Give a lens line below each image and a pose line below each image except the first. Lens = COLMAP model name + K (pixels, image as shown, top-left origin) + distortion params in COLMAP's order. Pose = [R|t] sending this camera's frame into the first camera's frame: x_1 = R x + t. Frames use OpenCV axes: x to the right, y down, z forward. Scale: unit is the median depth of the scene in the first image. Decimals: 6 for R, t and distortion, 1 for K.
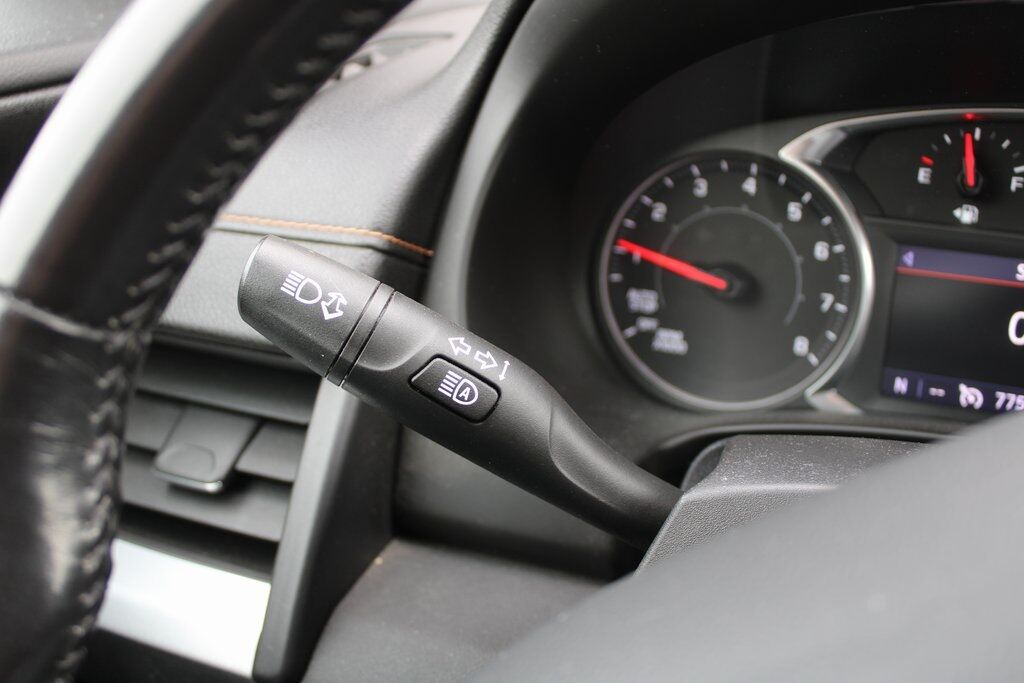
lens RADIAL K [[1155.0, 0, 510.6], [0, 1155.0, 341.9], [0, 0, 1]] dist [-0.113513, 0.000000]
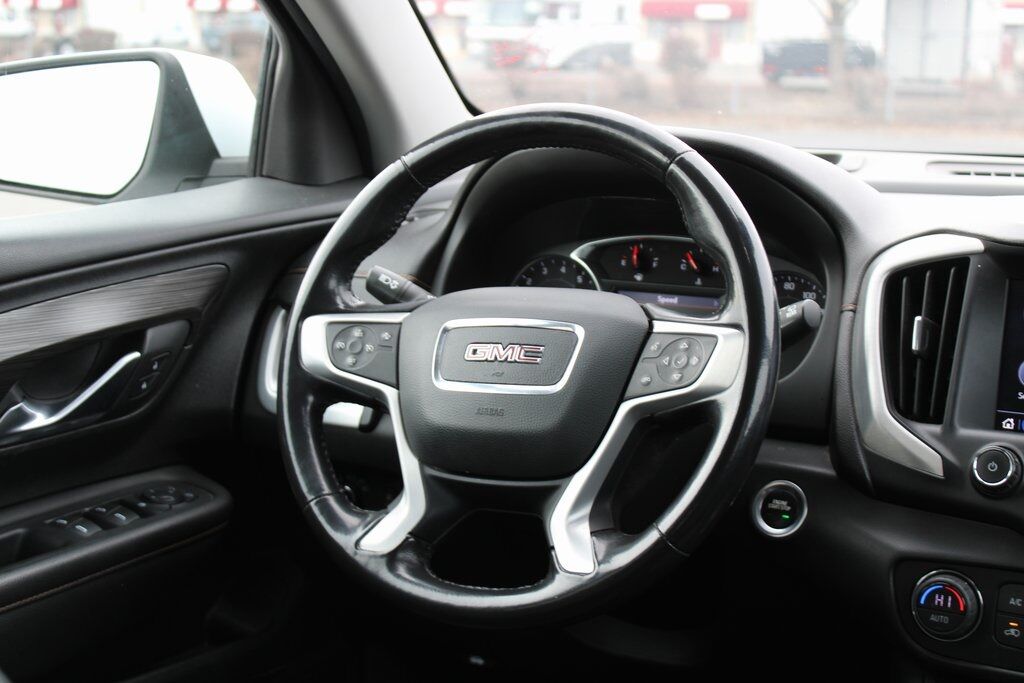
lens RADIAL K [[1661.9, 0, 496.0], [0, 1661.9, 310.1], [0, 0, 1]] dist [-0.032506, 0.000000]
pose [[0.995095, 0.010893, -0.098326, 0.424278], [-0.030158, 0.980011, -0.196642, 0.667157], [0.094218, 0.198643, 0.975533, -2.524268]]
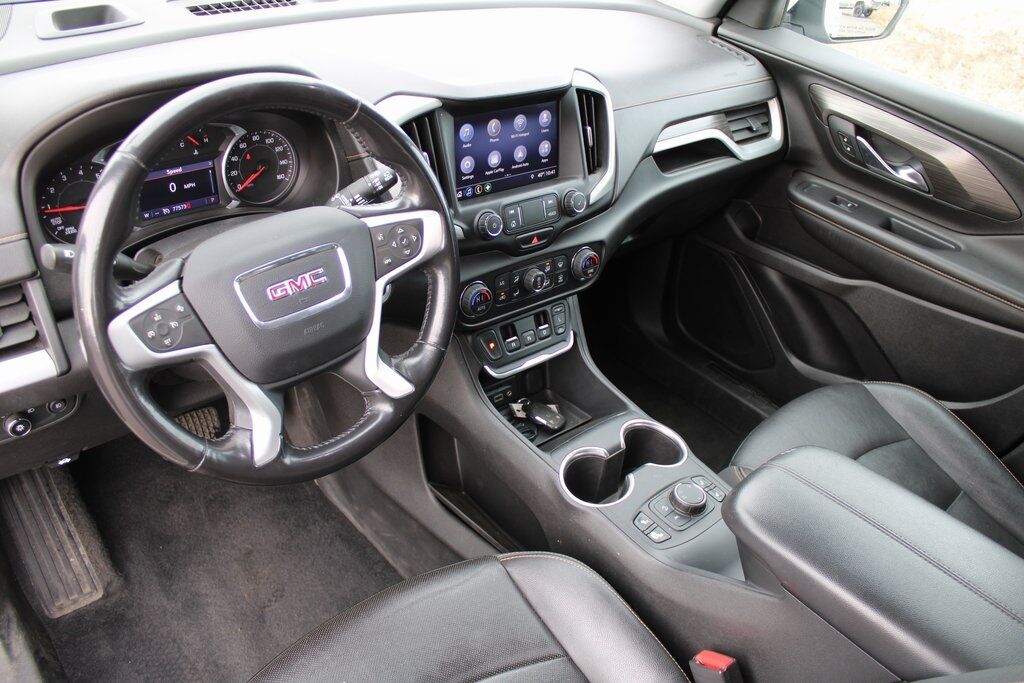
lens RADIAL K [[845.5, 0, 519.8], [0, 845.5, 331.3], [0, 0, 1]] dist [-0.154422, 0.095174]
pose [[0.421810, -0.471630, 0.774365, -1.171983], [0.205507, 0.881567, 0.424978, -0.444341], [-0.883087, -0.020123, 0.468777, -1.044926]]
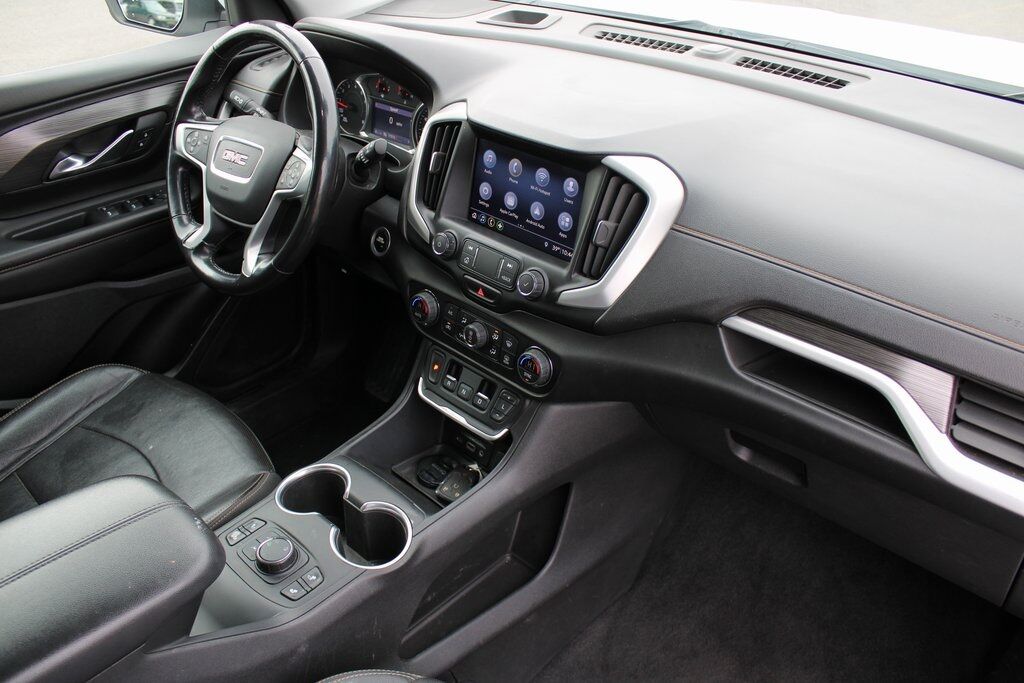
lens RADIAL K [[845.5, 0, 512.3], [0, 845.5, 332.0], [0, 0, 1]] dist [-0.154422, 0.095174]
pose [[0.942247, 0.170421, -0.288318, 1.975928], [-0.111321, 0.971278, 0.210302, 0.052566], [0.315876, -0.166061, 0.934155, -2.142210]]
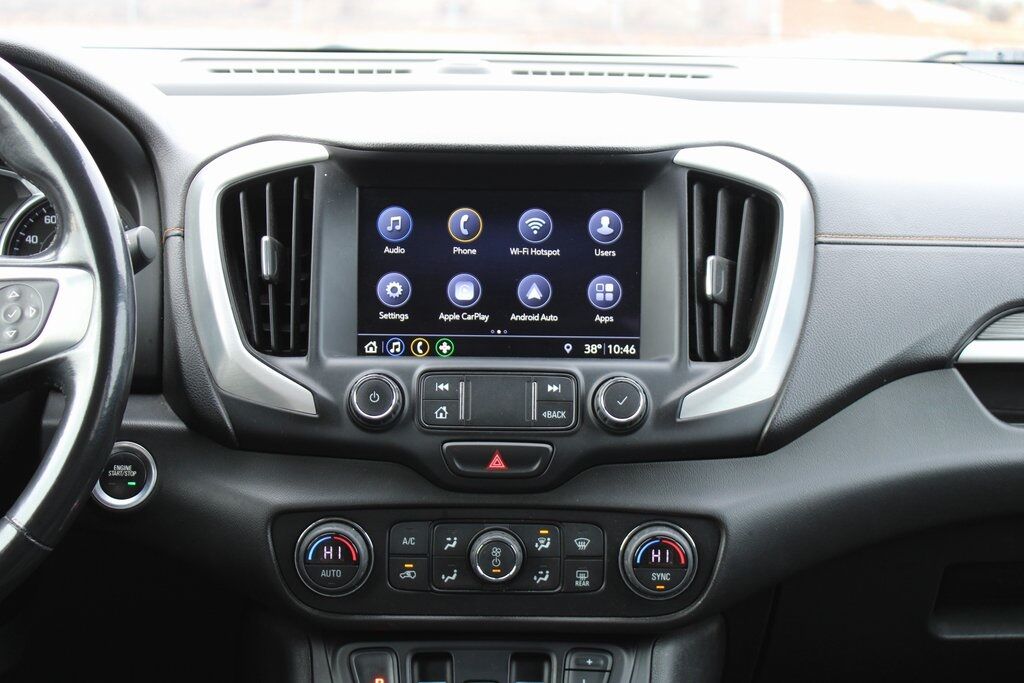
lens RADIAL K [[1782.5, 0, 524.4], [0, 1782.5, 321.7], [0, 0, 1]] dist [-0.008984, 0.000000]
pose [[0.901215, -0.085214, 0.424913, 0.060610], [0.144234, 0.983559, -0.108664, 0.568252], [-0.408667, 0.159216, 0.898689, -2.222299]]
